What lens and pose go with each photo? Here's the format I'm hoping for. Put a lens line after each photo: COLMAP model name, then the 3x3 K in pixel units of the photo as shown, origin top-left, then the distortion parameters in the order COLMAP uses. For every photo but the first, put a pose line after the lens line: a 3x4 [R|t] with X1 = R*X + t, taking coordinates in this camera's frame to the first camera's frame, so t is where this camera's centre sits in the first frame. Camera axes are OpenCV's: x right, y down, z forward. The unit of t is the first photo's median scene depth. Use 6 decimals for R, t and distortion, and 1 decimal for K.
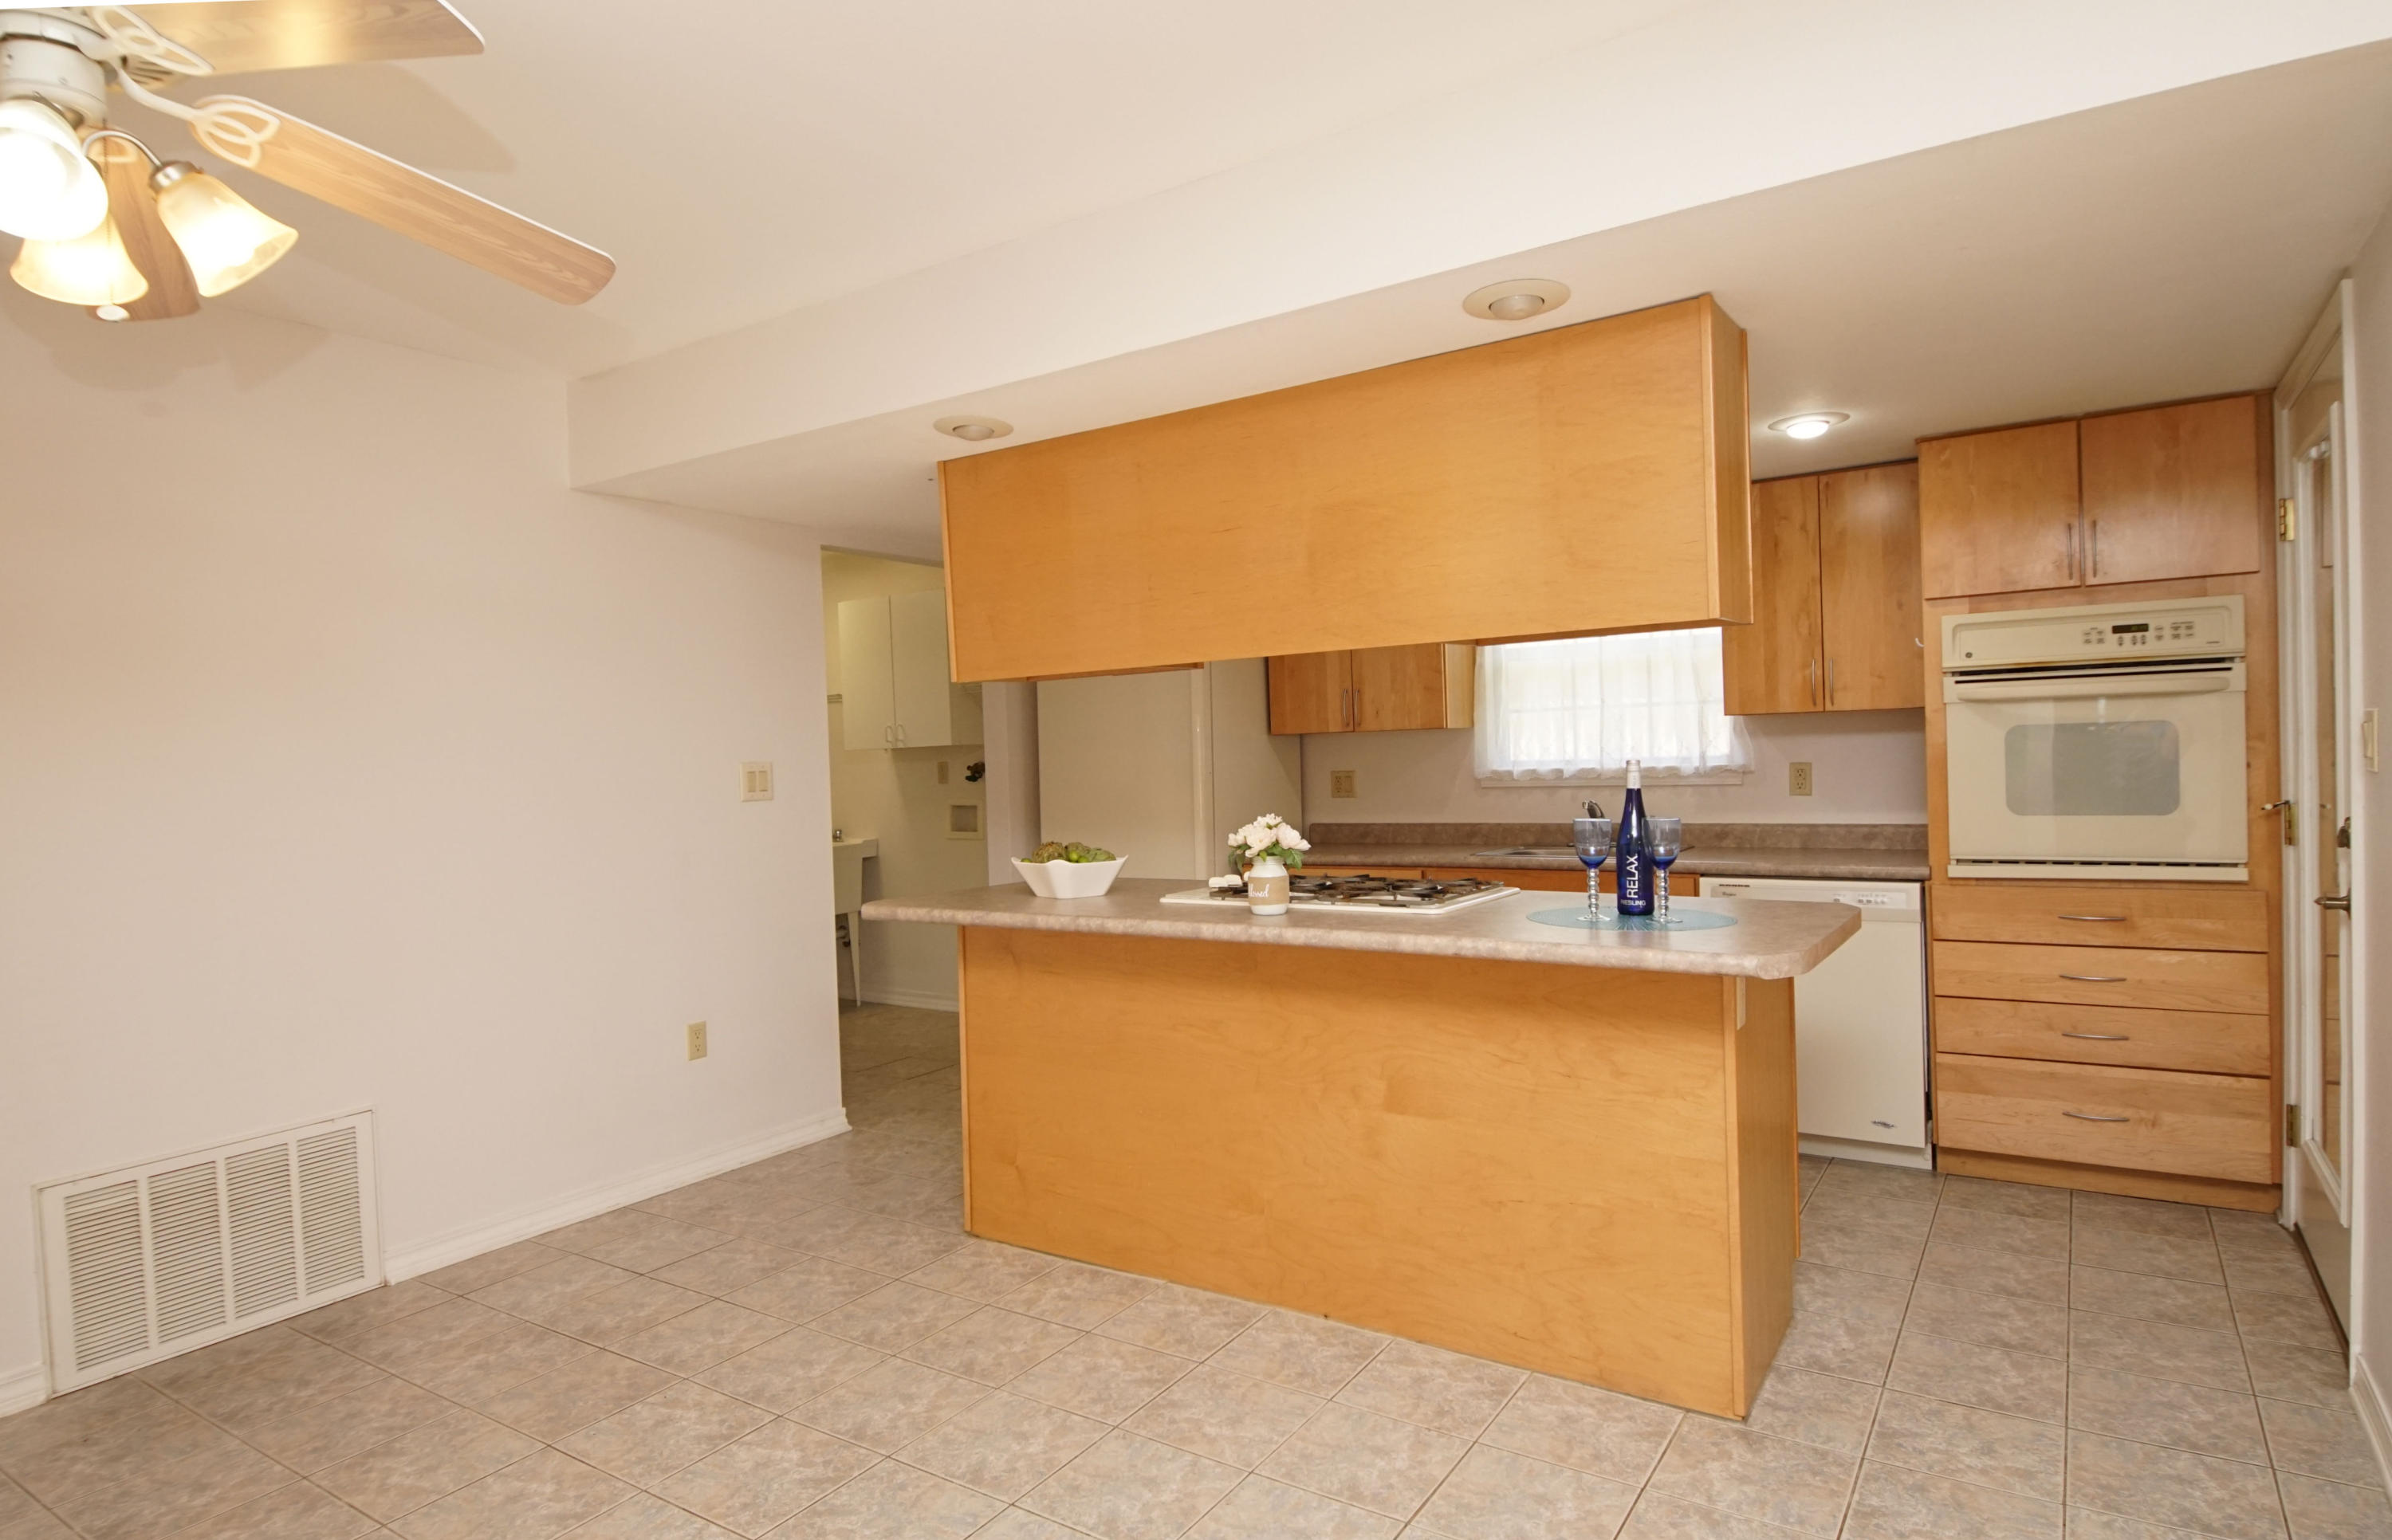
lens RADIAL K [[1314.0, 0, 1178.7], [0, 1314.0, 777.0], [0, 0, 1]] dist [0.035630, -0.033817]
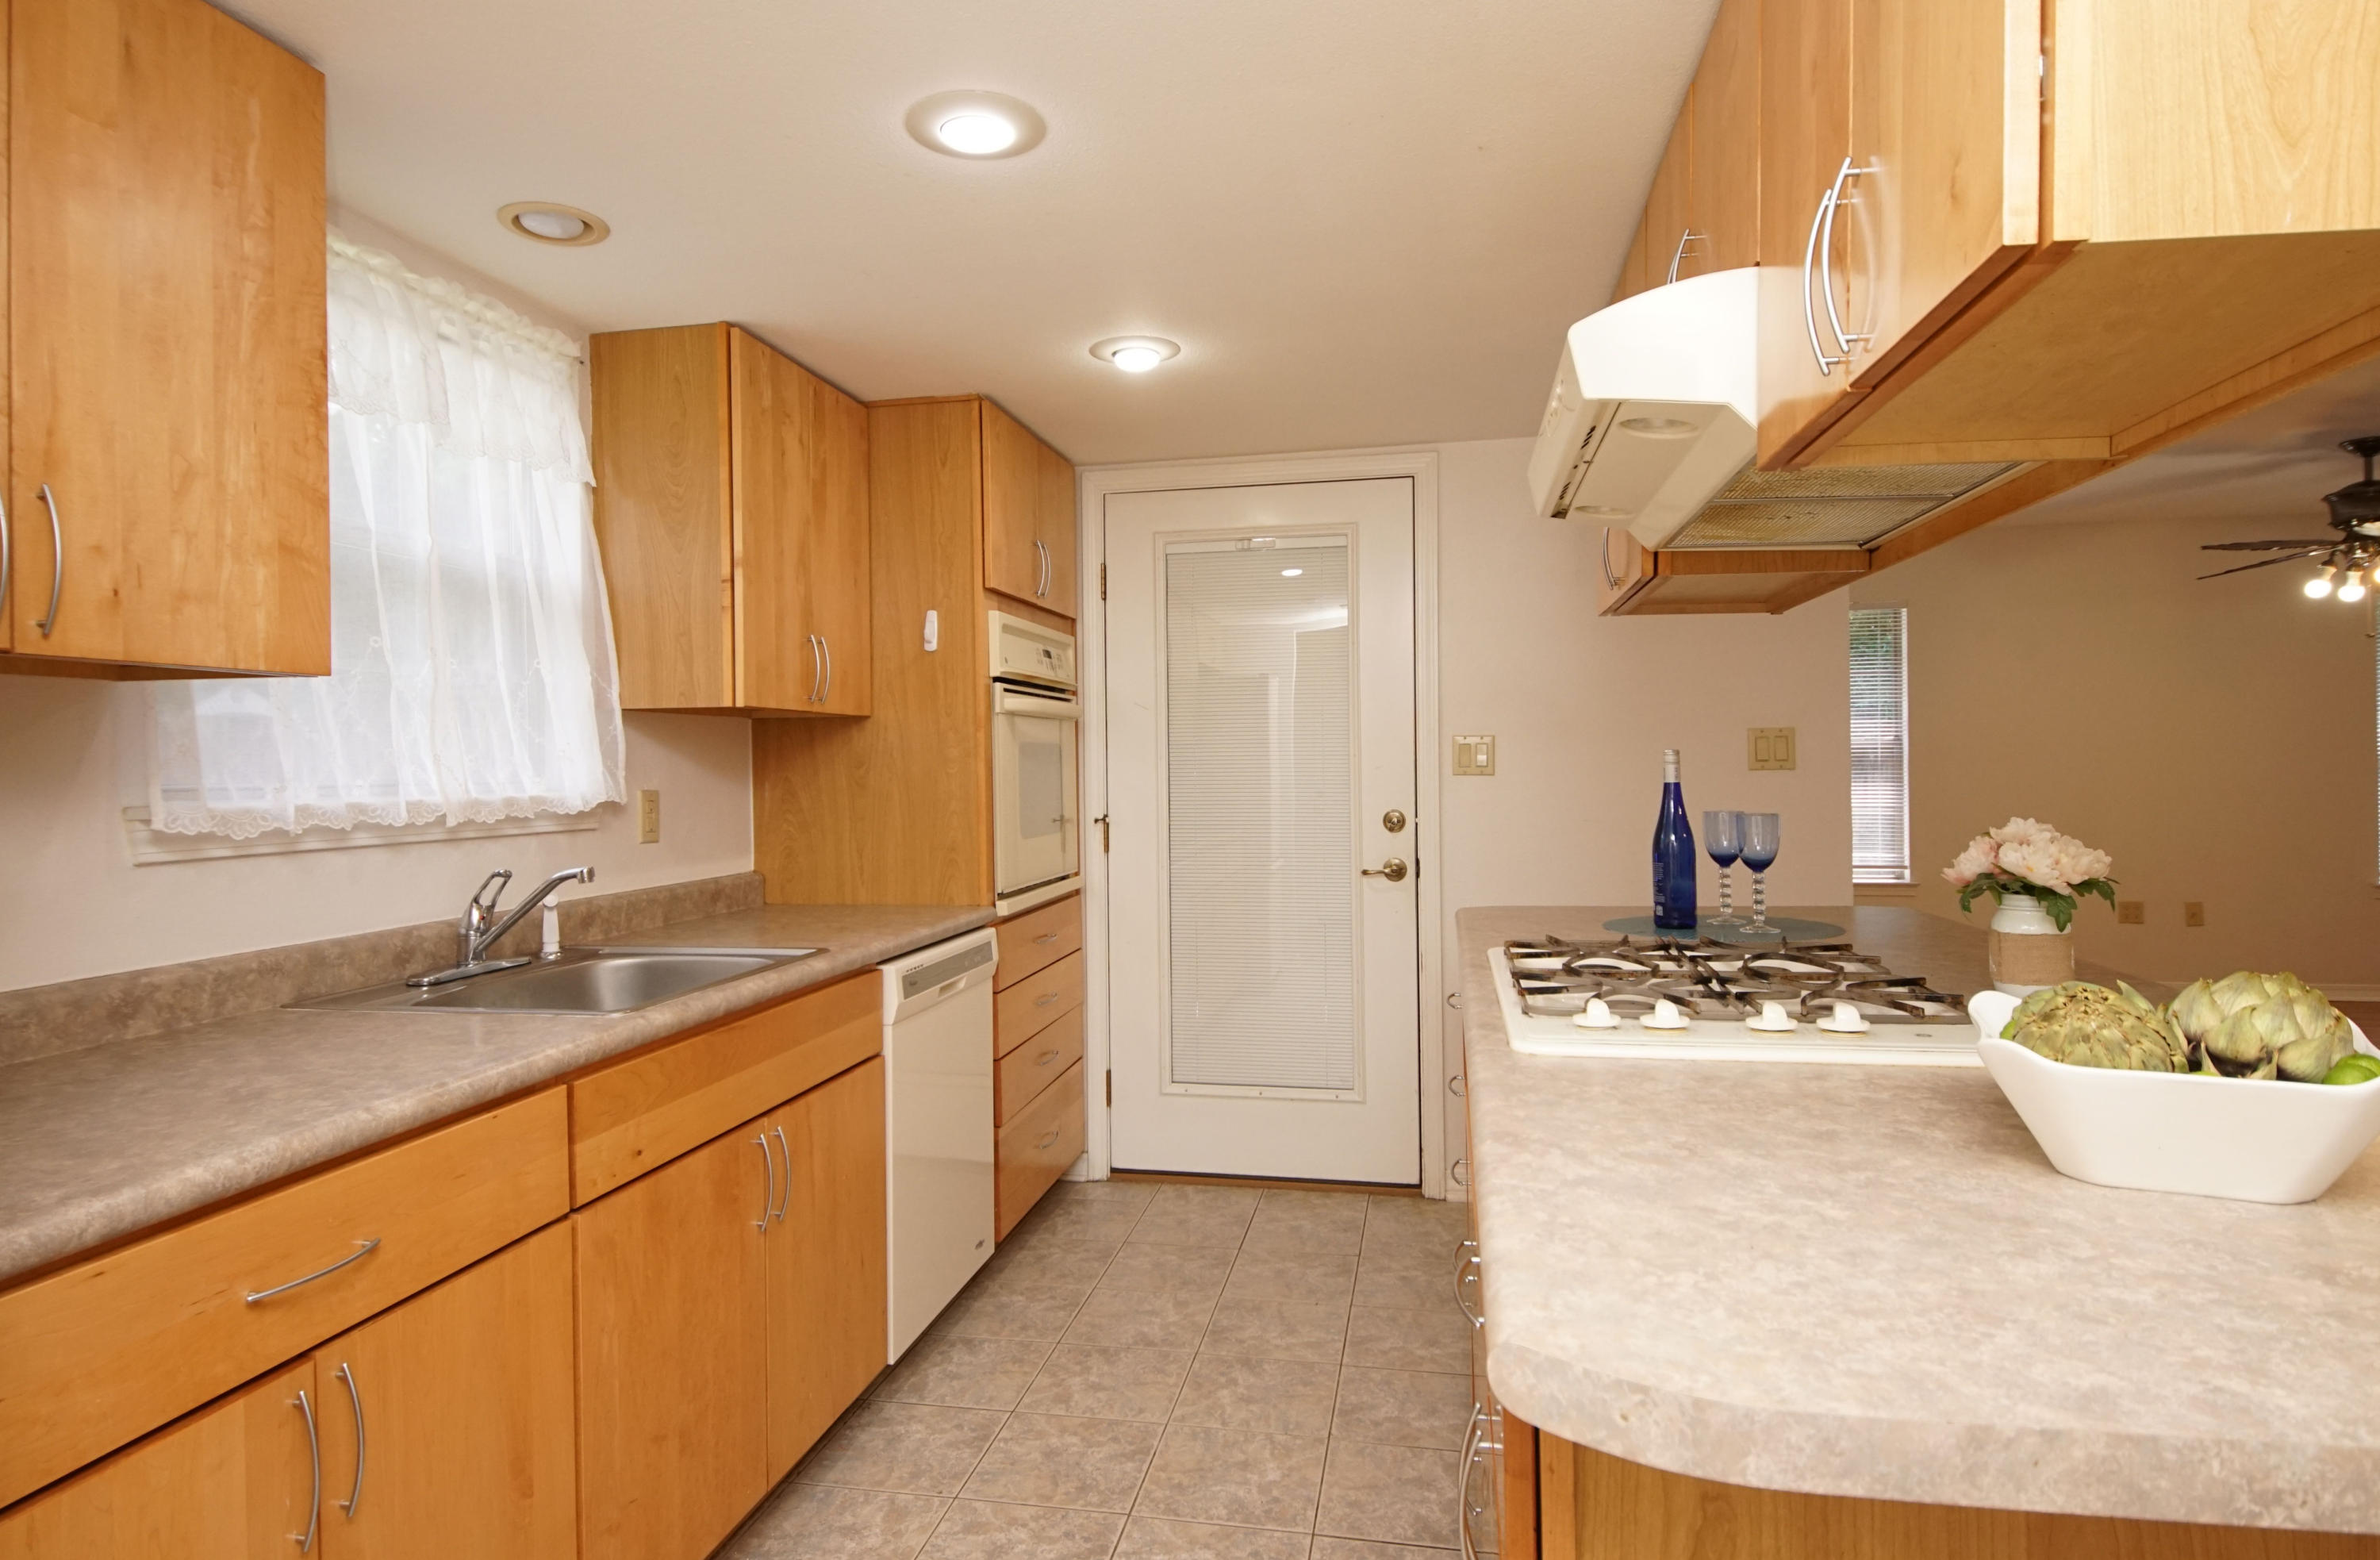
lens RADIAL K [[1305.4, 0, 1177.7], [0, 1305.4, 772.4], [0, 0, 1]] dist [0.033307, -0.036490]
pose [[-0.383630, 0.032049, 0.922931, -0.261558], [0.042596, 0.998948, -0.016983, 0.002086], [-0.922504, 0.032798, -0.384591, 1.310069]]
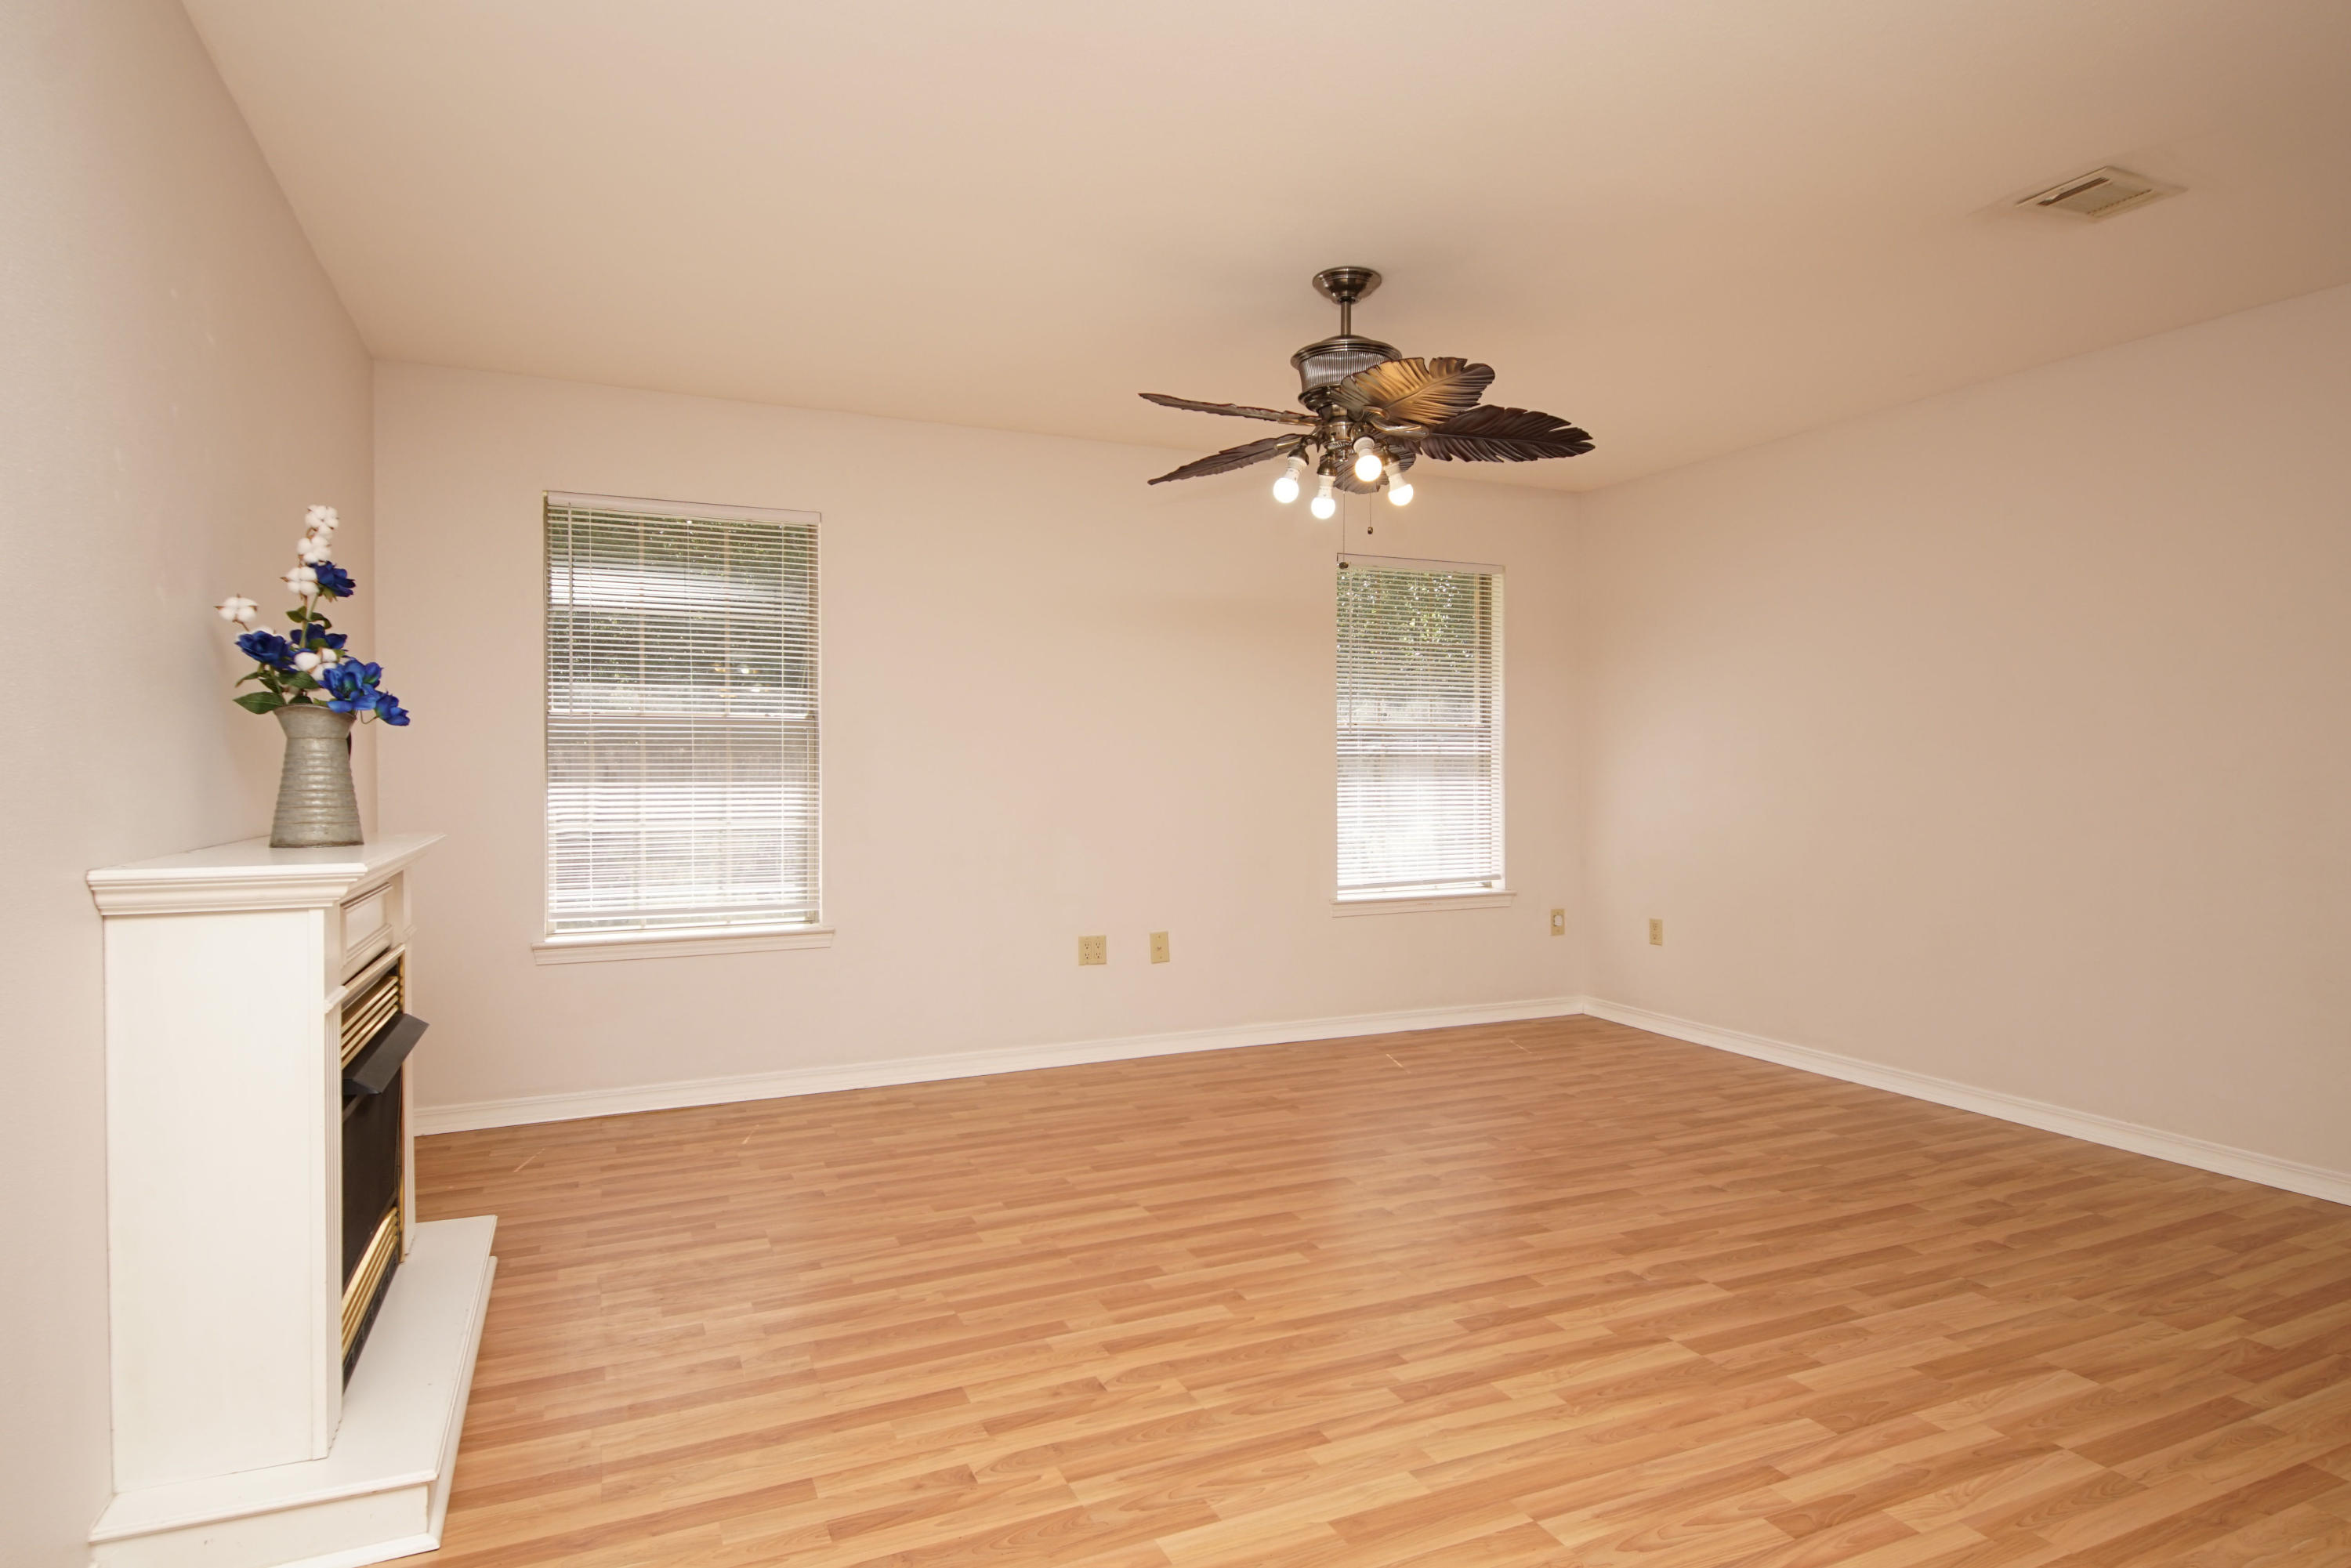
lens RADIAL K [[1257.7, 0, 1155.7], [0, 1257.7, 777.3], [0, 0, 1]] dist [0.039141, -0.038793]
pose [[-0.847271, 0.027882, 0.530429, 0.176675], [0.038249, 0.999231, 0.008572, 0.028583], [-0.529782, 0.027552, -0.847686, 0.432797]]
